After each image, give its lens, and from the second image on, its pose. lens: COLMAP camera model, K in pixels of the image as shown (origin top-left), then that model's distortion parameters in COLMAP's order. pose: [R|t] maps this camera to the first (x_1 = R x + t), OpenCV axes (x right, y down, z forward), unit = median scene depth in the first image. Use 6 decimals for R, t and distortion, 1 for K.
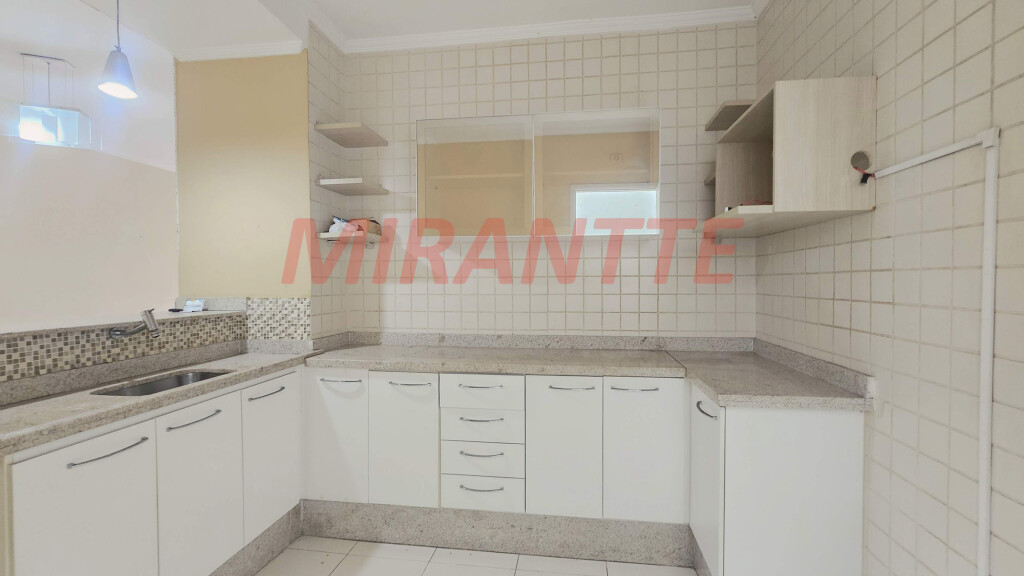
lens RADIAL K [[424.7, 0, 514.1], [0, 424.7, 287.8], [0, 0, 1]] dist [-0.004203, 0.001516]
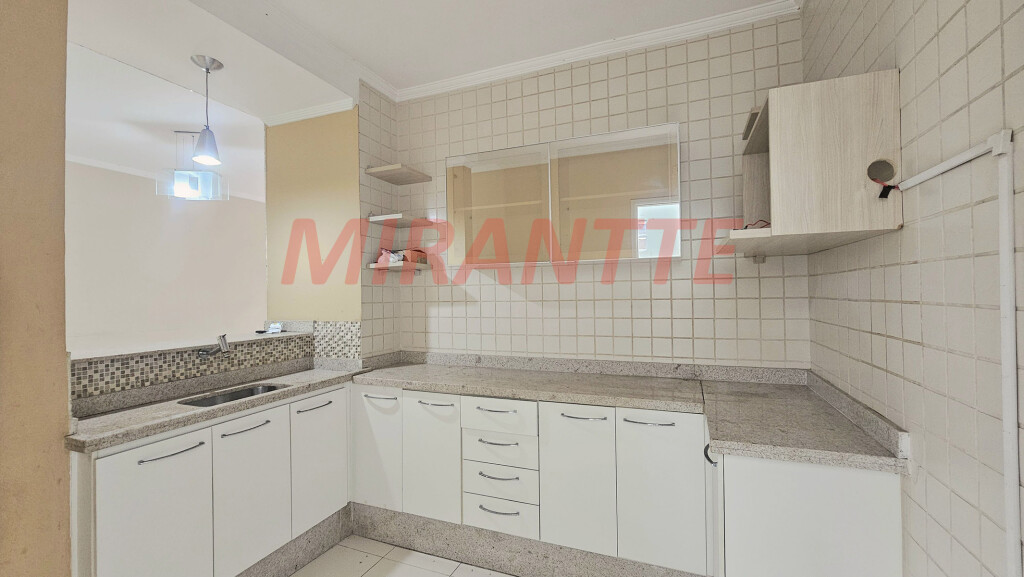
lens RADIAL K [[416.5, 0, 514.6], [0, 416.5, 288.6], [0, 0, 1]] dist [-0.002394, 0.000840]
pose [[0.970560, -0.015641, -0.240352, 0.202921], [0.009848, 0.999632, -0.025288, -0.035283], [0.240659, 0.022177, 0.970356, 0.022044]]
